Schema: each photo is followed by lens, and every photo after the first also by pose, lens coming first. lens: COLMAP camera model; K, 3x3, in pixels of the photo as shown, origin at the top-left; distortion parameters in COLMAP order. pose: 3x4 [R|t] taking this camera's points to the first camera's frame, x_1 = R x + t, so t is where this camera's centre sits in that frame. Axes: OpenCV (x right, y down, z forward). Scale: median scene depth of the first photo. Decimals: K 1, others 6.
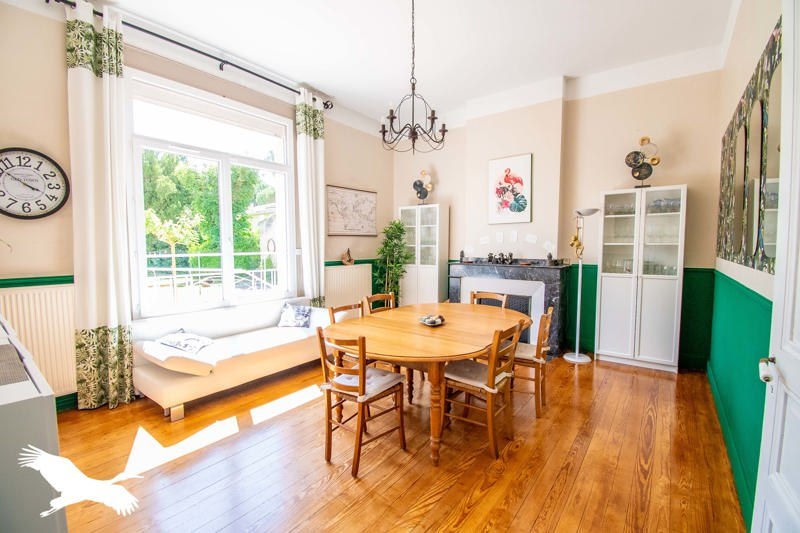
lens RADIAL K [[353.2, 0, 399.3], [0, 353.2, 269.2], [0, 0, 1]] dist [-0.000017, -0.000009]
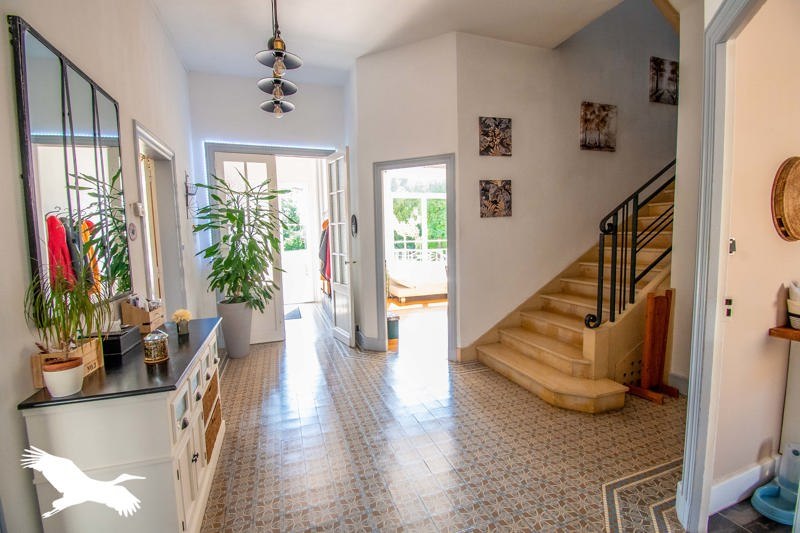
lens RADIAL K [[353.2, 0, 401.7], [0, 353.2, 265.5], [0, 0, 1]] dist [-0.000017, -0.000009]
pose [[0.832254, 0.037689, -0.553113, 0.338200], [-0.019847, 0.999072, 0.038213, 0.014035], [0.554040, -0.020825, 0.832230, -0.497277]]
